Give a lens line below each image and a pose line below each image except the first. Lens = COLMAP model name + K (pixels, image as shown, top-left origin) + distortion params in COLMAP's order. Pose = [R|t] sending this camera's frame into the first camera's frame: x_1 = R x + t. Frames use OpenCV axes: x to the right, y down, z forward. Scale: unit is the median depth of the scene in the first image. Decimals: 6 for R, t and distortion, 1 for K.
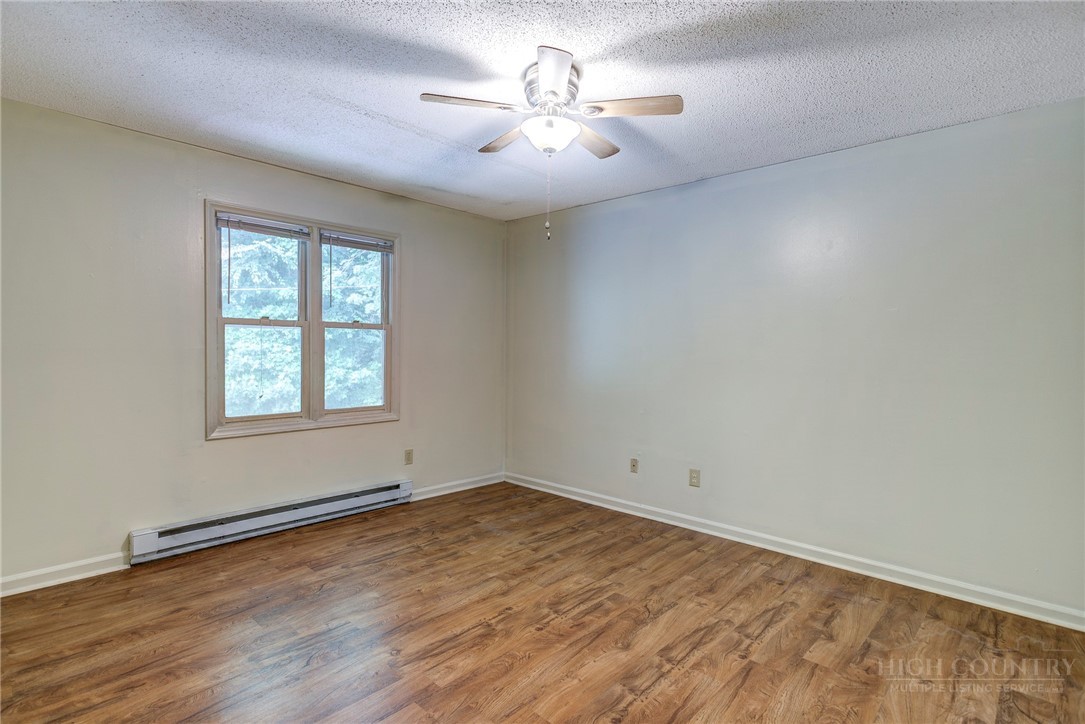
lens RADIAL K [[536.2, 0, 542.5], [0, 536.2, 362.0], [0, 0, 1]] dist [-0.002393, 0.000004]
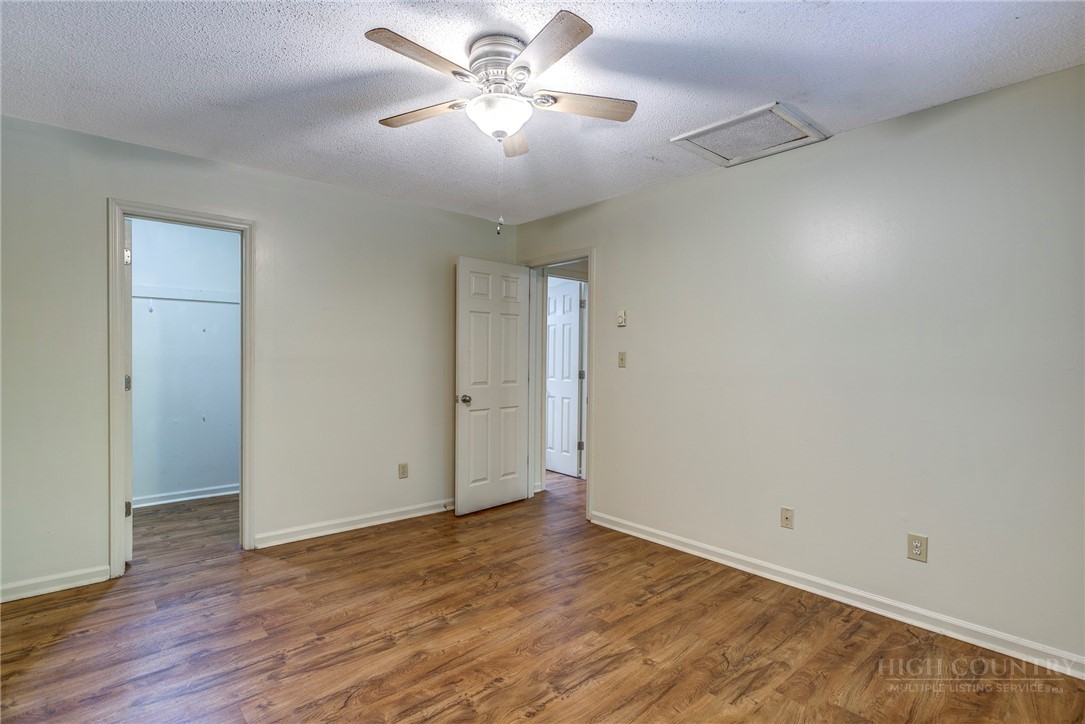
lens RADIAL K [[536.2, 0, 542.5], [0, 536.2, 362.0], [0, 0, 1]] dist [-0.002393, 0.000004]
pose [[-0.994782, -0.022884, 0.099426, -0.159411], [-0.019539, 0.999214, 0.034492, -0.050052], [-0.100138, 0.032370, -0.994447, 1.943465]]
